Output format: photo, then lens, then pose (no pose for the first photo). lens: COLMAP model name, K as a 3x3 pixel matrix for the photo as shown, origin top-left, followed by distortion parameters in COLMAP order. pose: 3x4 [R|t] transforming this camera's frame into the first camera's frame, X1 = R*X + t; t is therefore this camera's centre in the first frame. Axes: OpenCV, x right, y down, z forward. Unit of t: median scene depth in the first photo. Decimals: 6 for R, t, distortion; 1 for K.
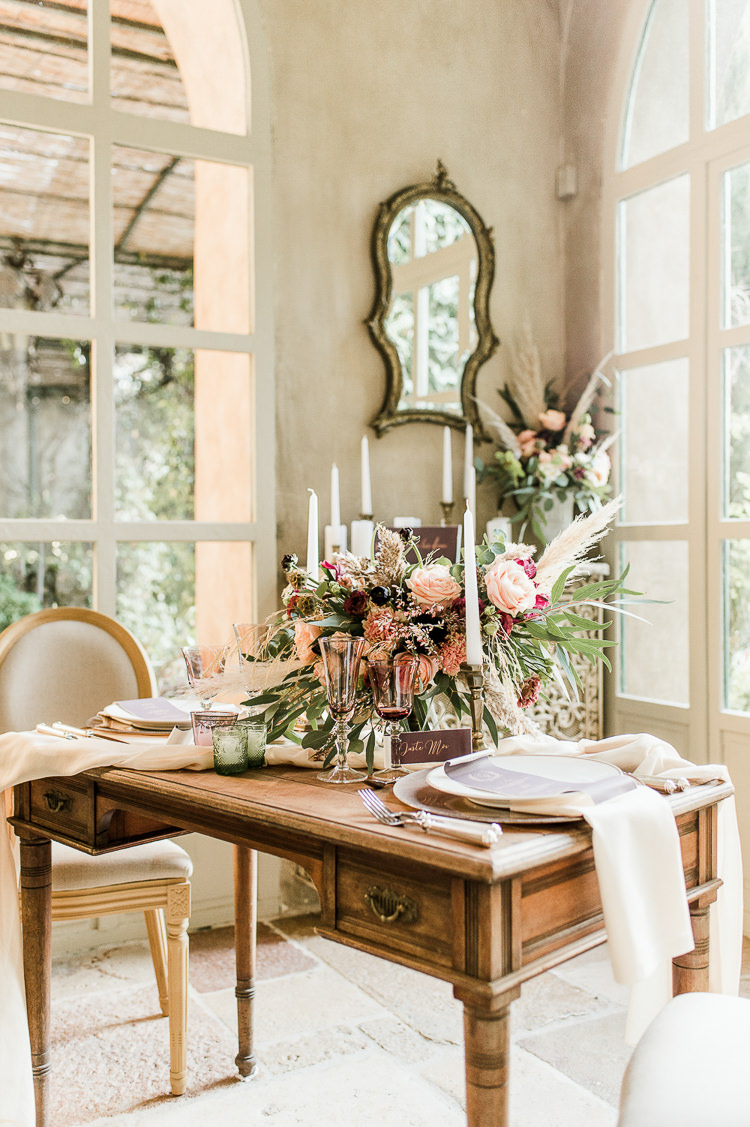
lens RADIAL K [[1108.4, 0, 375.0], [0, 1108.4, 563.5], [0, 0, 1]] dist [-0.000070, 0.007753]
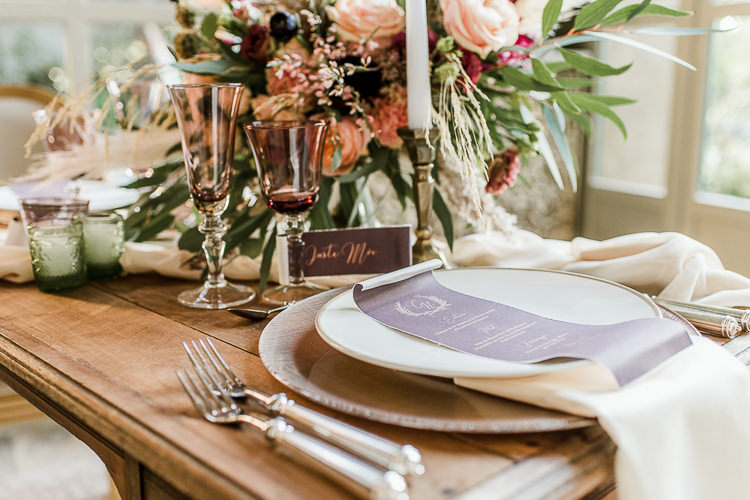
lens RADIAL K [[737.6, 0, 375.0], [0, 737.6, 250.0], [0, 0, 1]] dist [-0.000070, 0.007753]
pose [[0.999016, 0.008630, -0.043503, 0.081700], [0.000518, 0.978544, 0.206036, 0.070159], [0.044348, -0.205856, 0.977577, 0.547625]]
